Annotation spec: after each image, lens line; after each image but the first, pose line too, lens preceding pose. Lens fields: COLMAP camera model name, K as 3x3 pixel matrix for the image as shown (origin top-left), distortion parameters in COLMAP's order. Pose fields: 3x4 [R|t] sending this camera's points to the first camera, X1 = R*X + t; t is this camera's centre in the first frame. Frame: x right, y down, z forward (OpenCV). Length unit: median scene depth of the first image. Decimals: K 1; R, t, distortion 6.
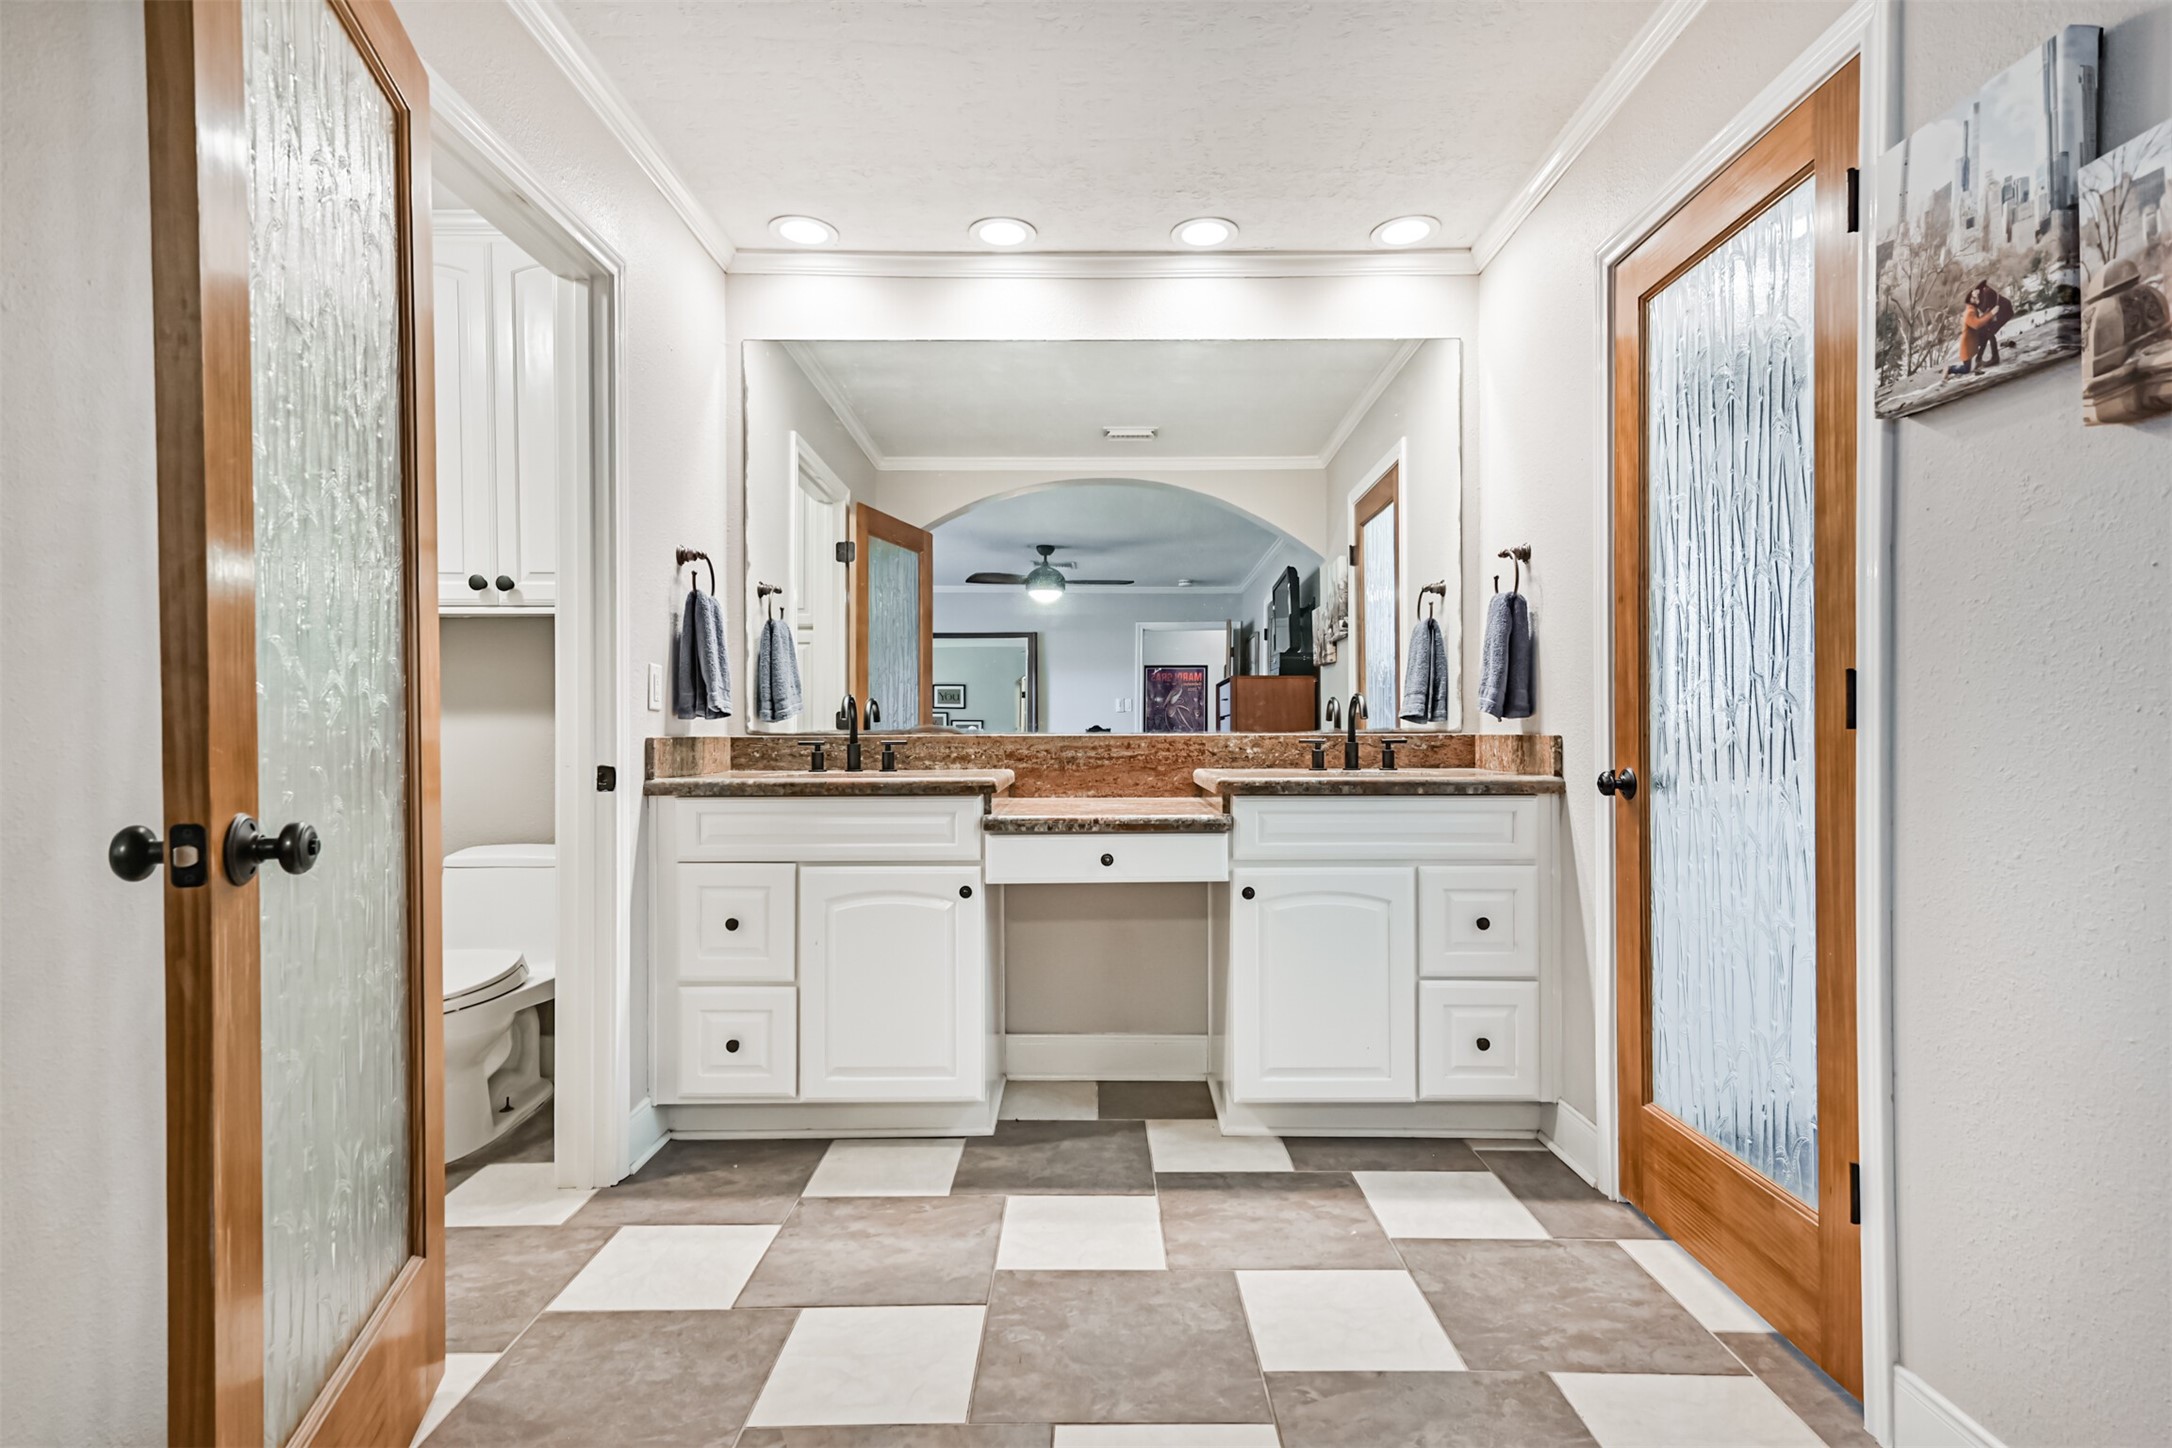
lens RADIAL K [[1097.7, 0, 1106.9], [0, 1097.7, 735.3], [0, 0, 1]] dist [0.022183, -0.000290]
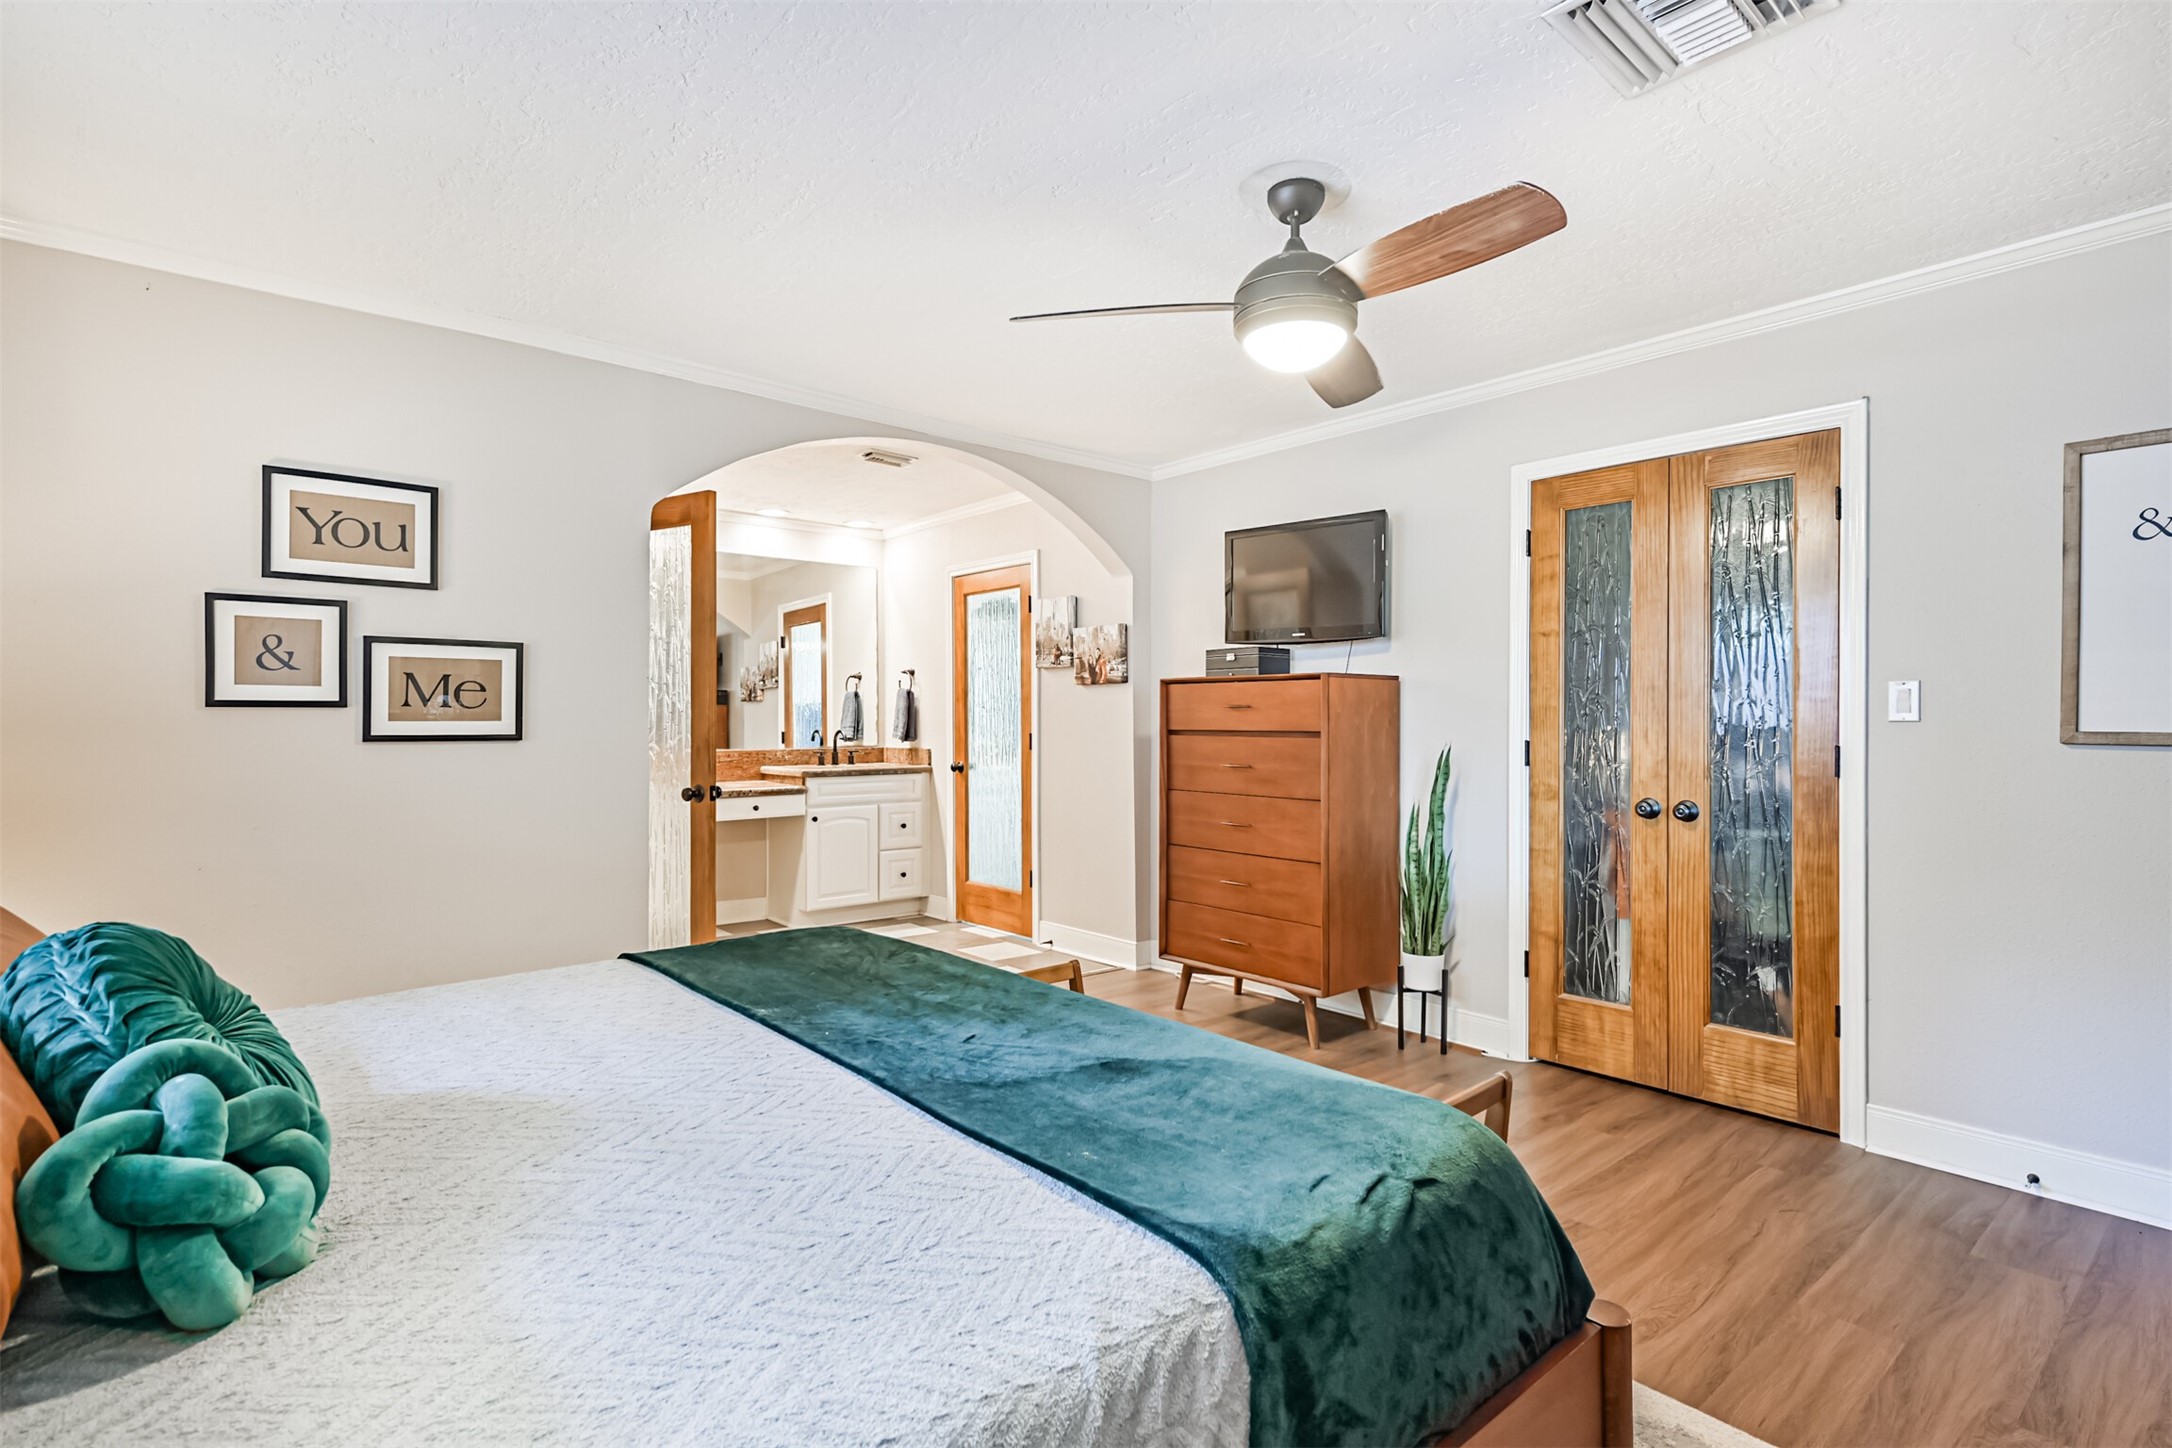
lens RADIAL K [[1050.0, 0, 1087.0], [0, 1050.0, 723.2], [0, 0, 1]] dist [0.005014, 0.000812]
pose [[0.775390, -0.001127, 0.631481, -0.821646], [0.003928, 0.999988, -0.003038, -0.049727], [-0.631470, 0.004836, 0.775385, -1.079292]]
